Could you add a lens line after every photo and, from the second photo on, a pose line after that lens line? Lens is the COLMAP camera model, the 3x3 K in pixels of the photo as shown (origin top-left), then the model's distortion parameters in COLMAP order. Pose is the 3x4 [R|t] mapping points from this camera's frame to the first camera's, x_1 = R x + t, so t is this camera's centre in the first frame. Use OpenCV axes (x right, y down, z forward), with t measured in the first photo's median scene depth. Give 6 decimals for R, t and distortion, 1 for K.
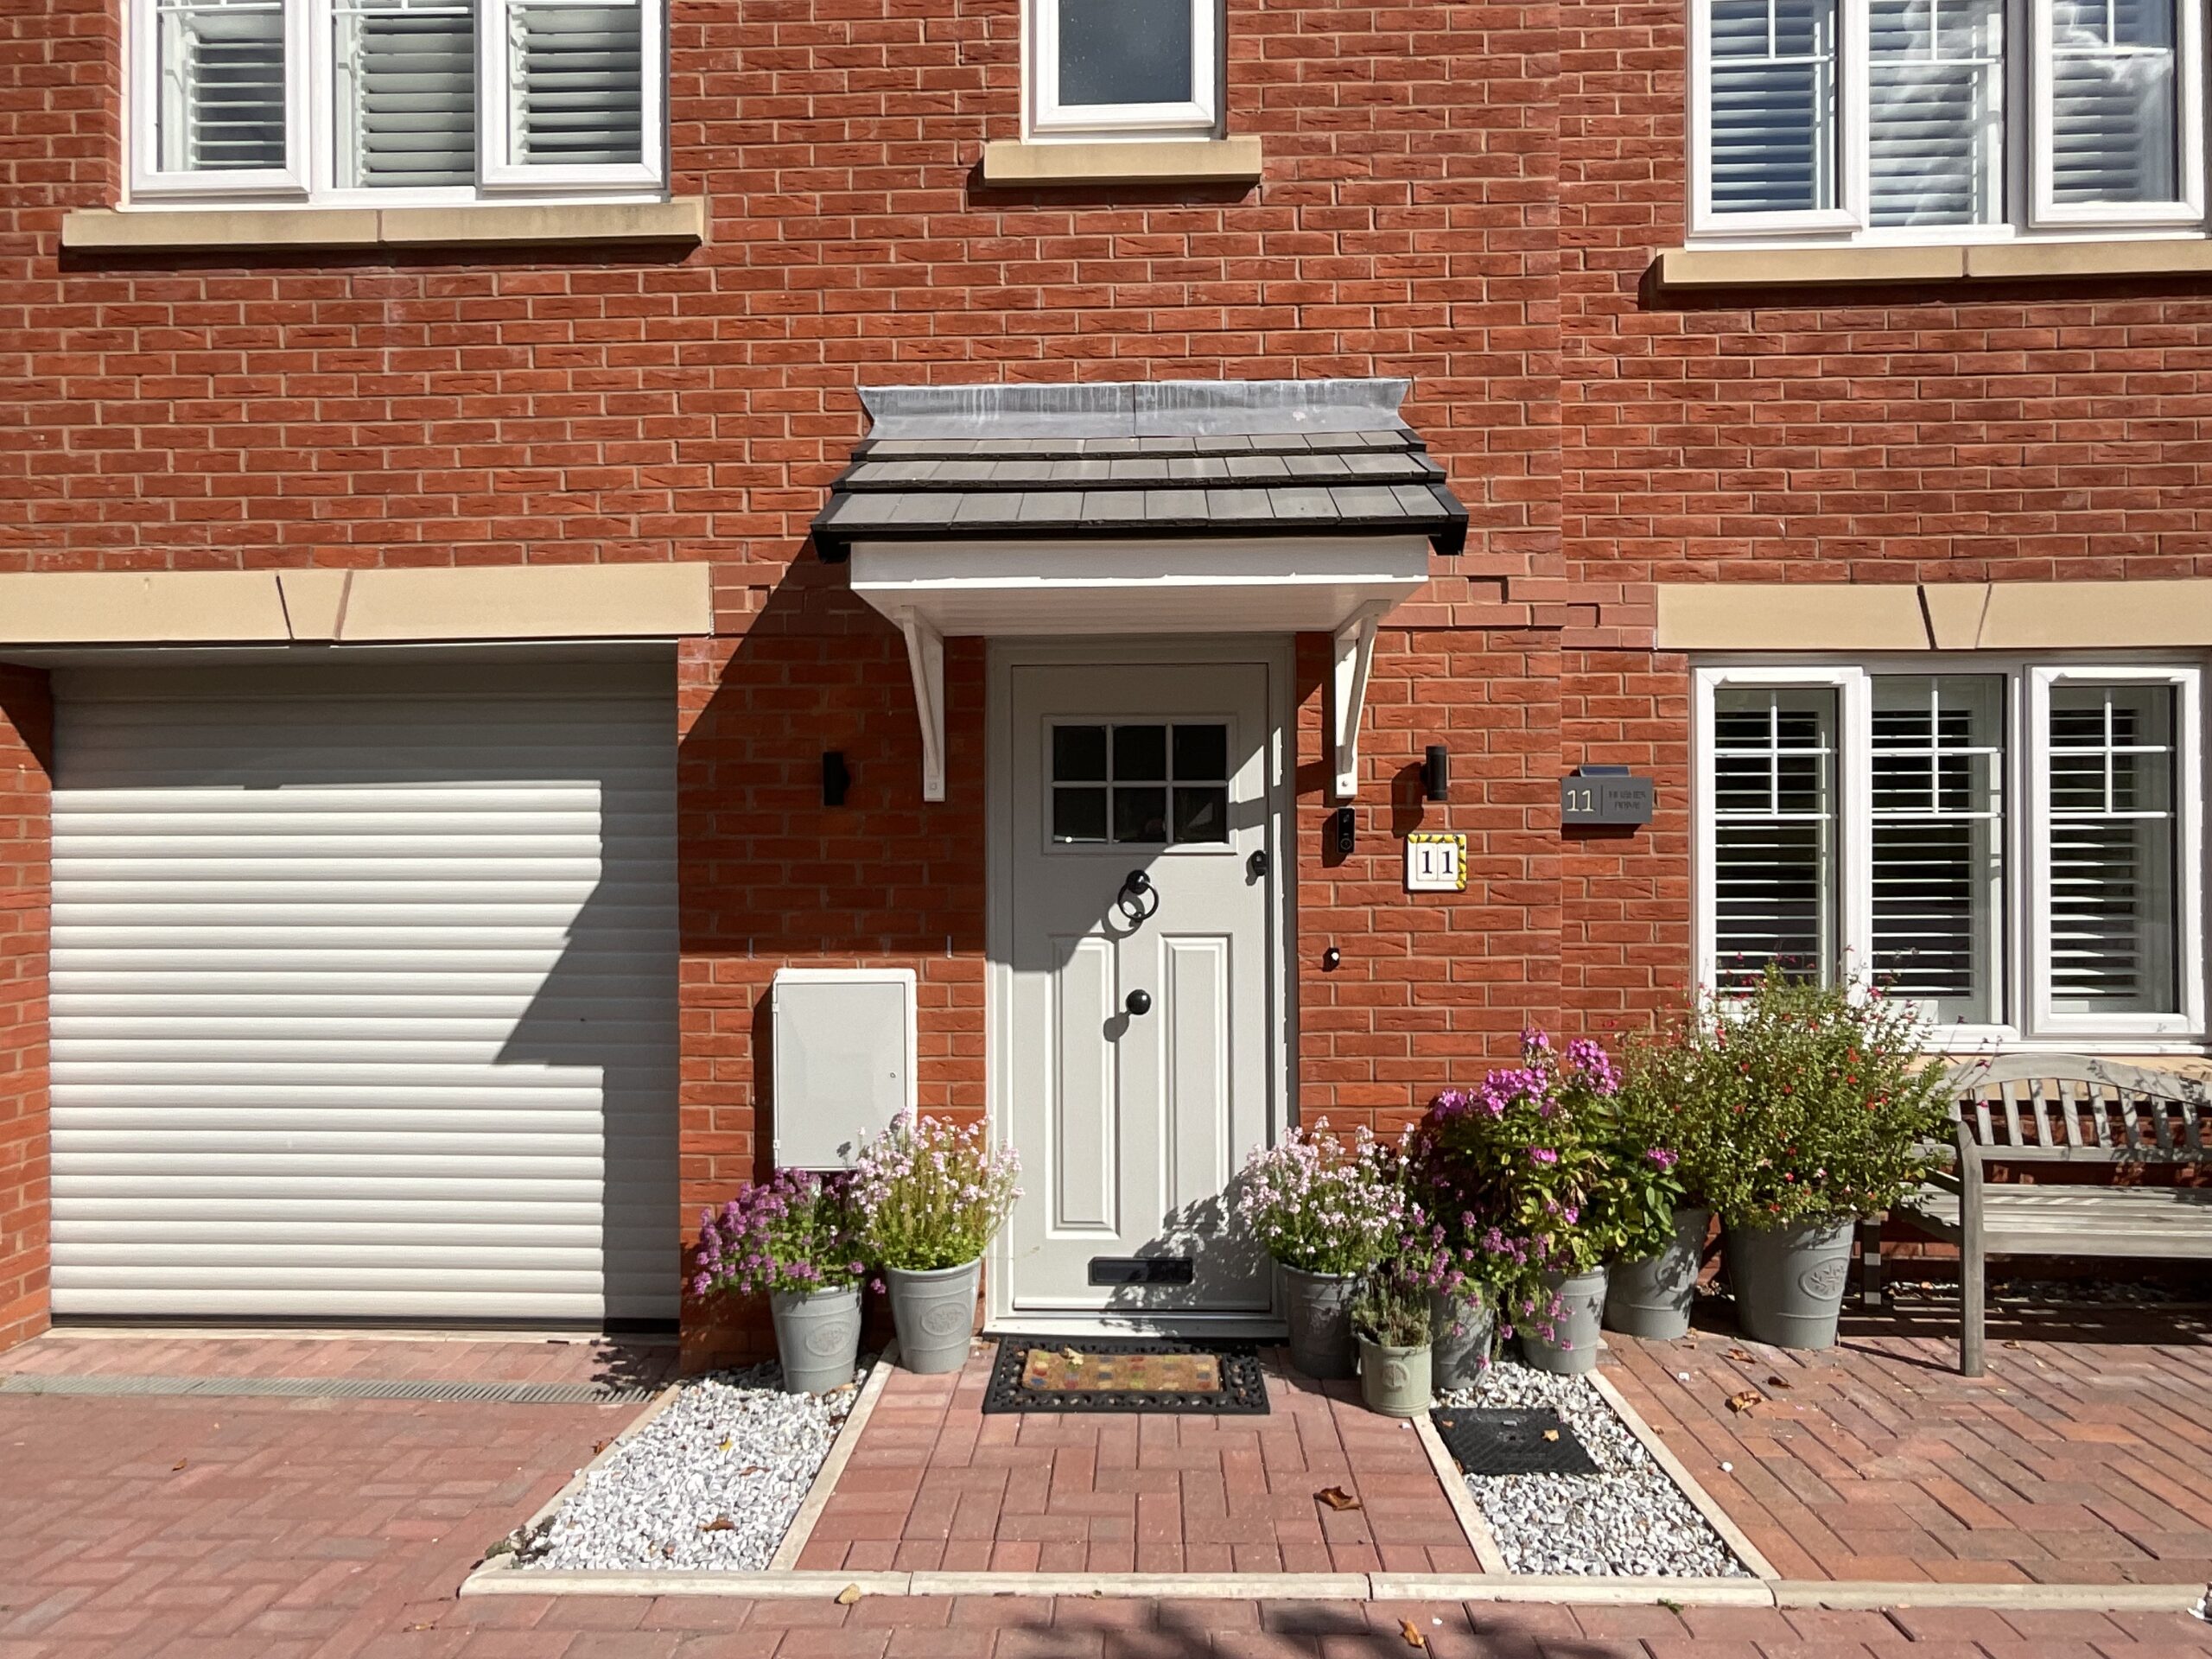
lens RADIAL K [[1154.2, 0, 1103.9], [0, 1154.2, 829.5], [0, 0, 1]] dist [-0.004412, 0.005360]
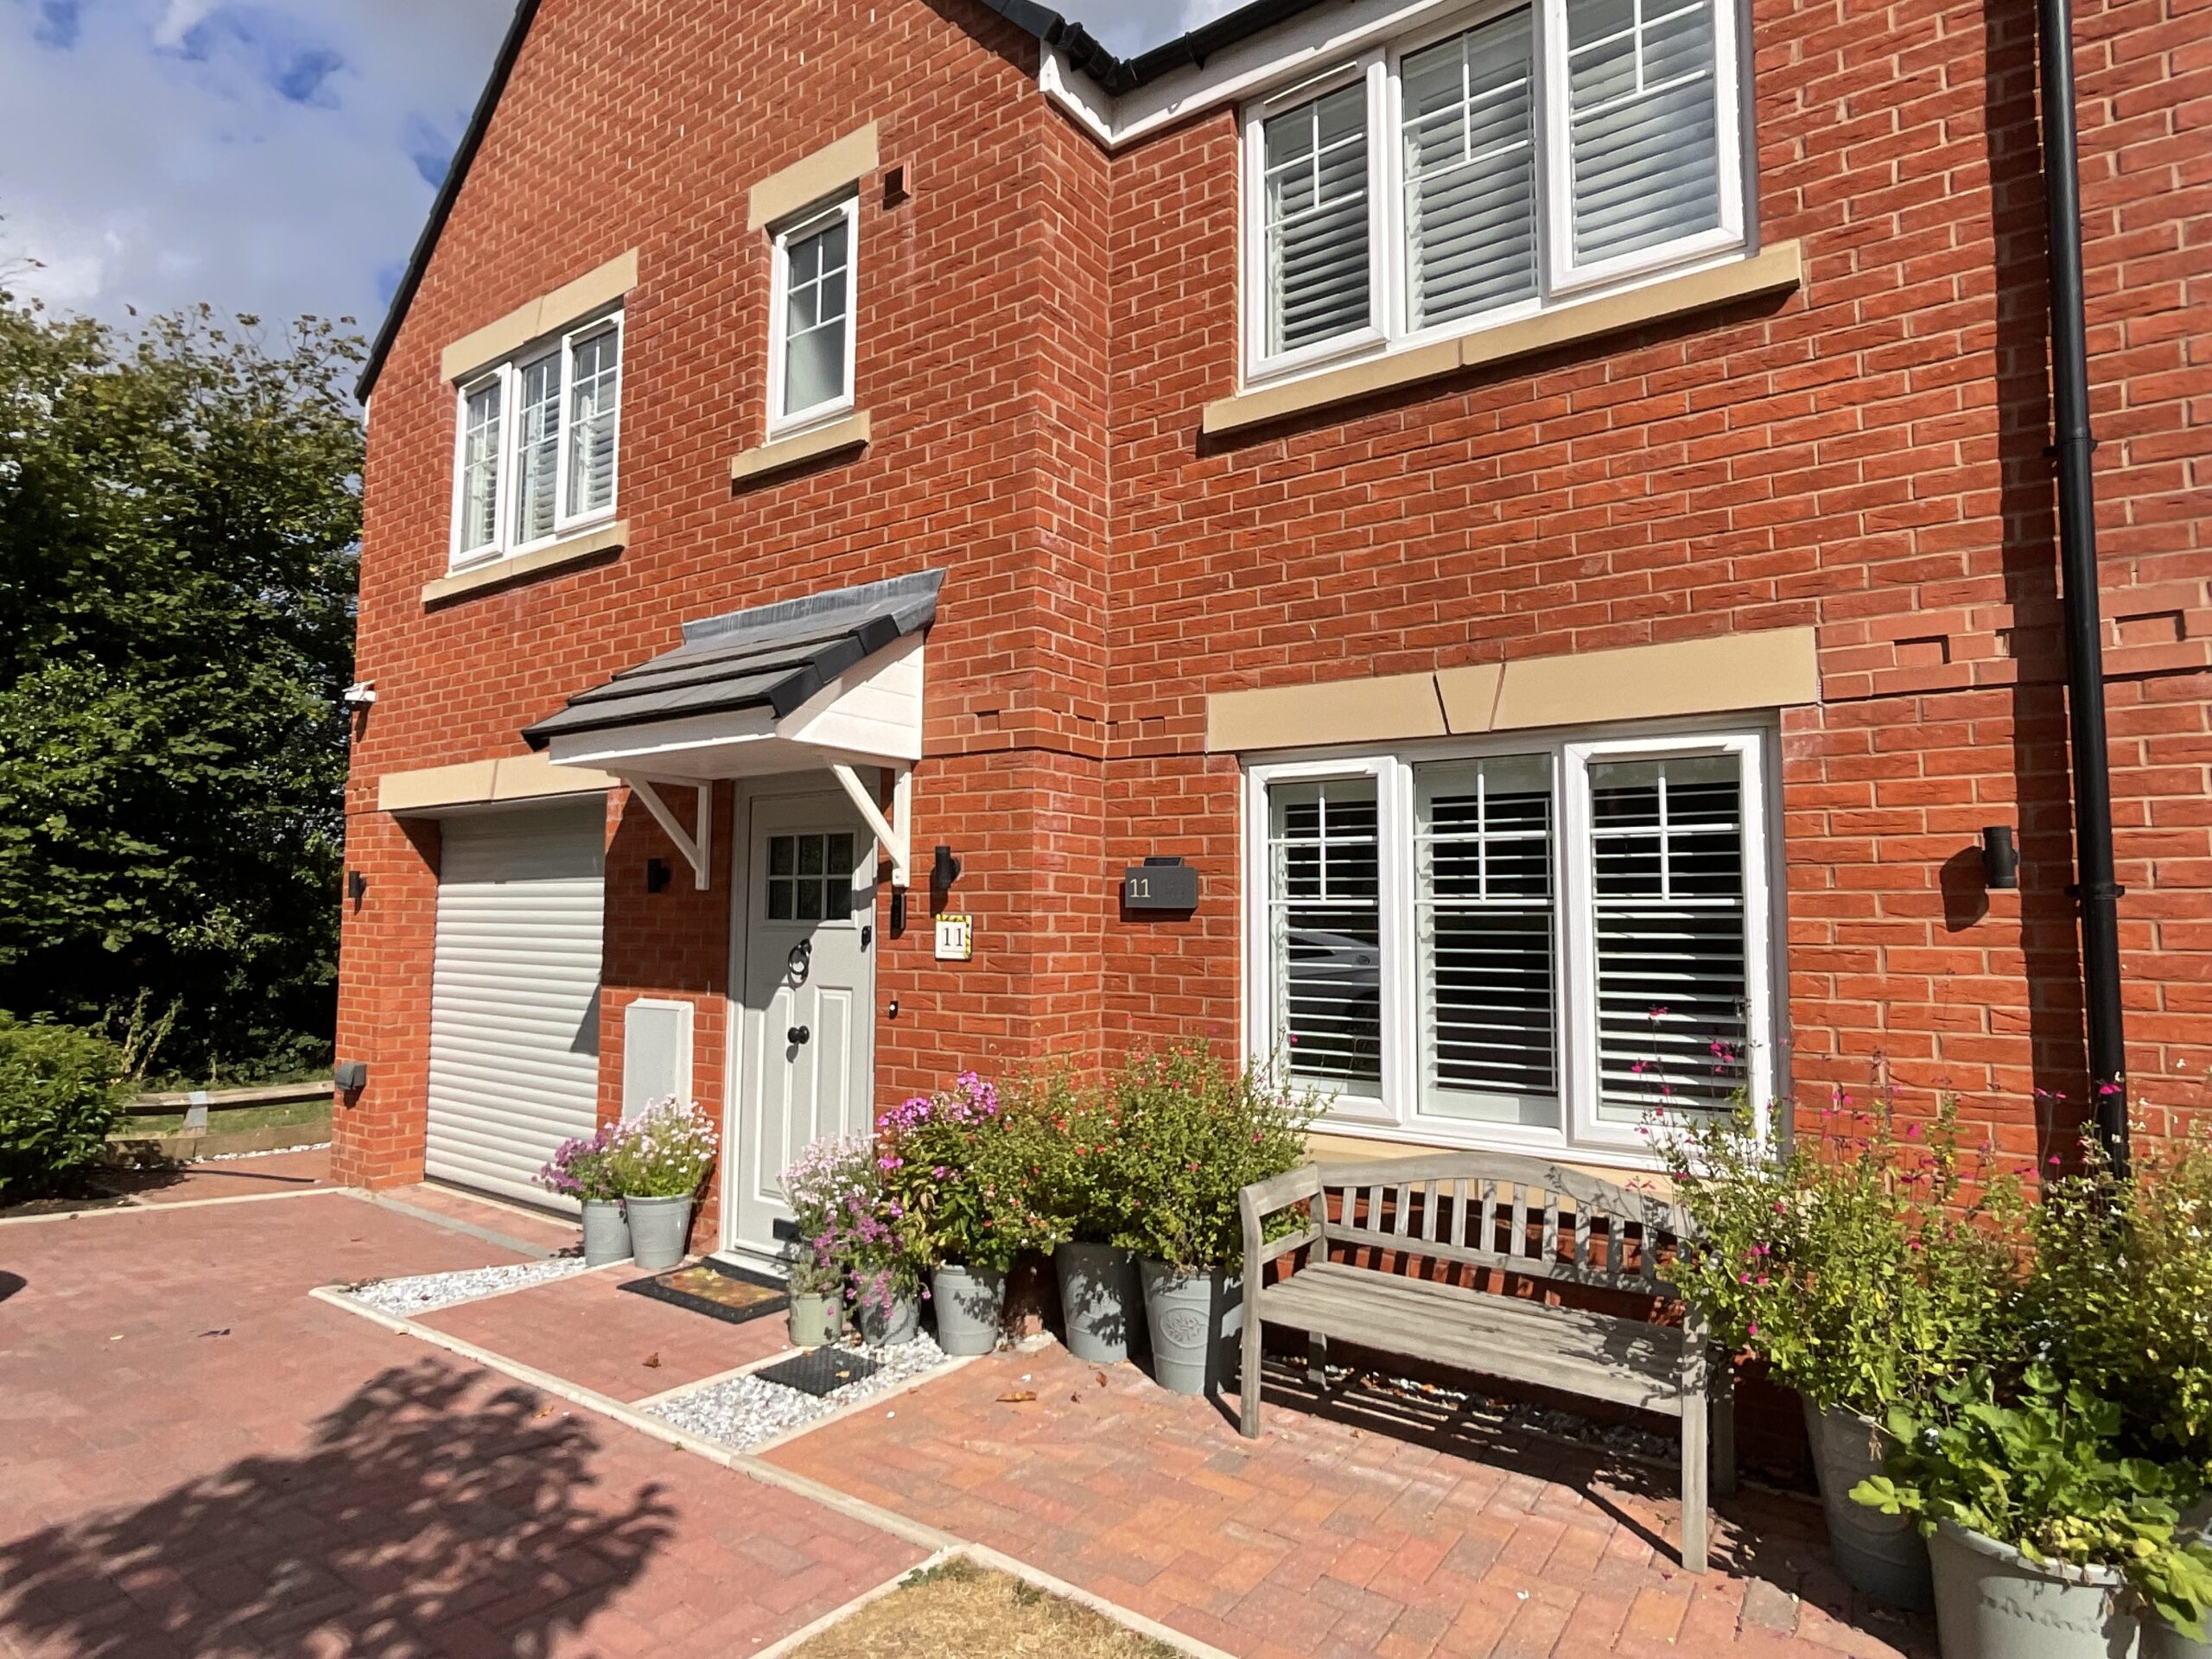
lens RADIAL K [[1154.2, 0, 1099.4], [0, 1154.2, 830.4], [0, 0, 1]] dist [-0.004412, 0.005360]
pose [[0.845731, -0.029362, -0.532800, 0.997654], [-0.008002, 0.997675, -0.067683, -0.004097], [0.533549, 0.061505, 0.843530, 0.005864]]
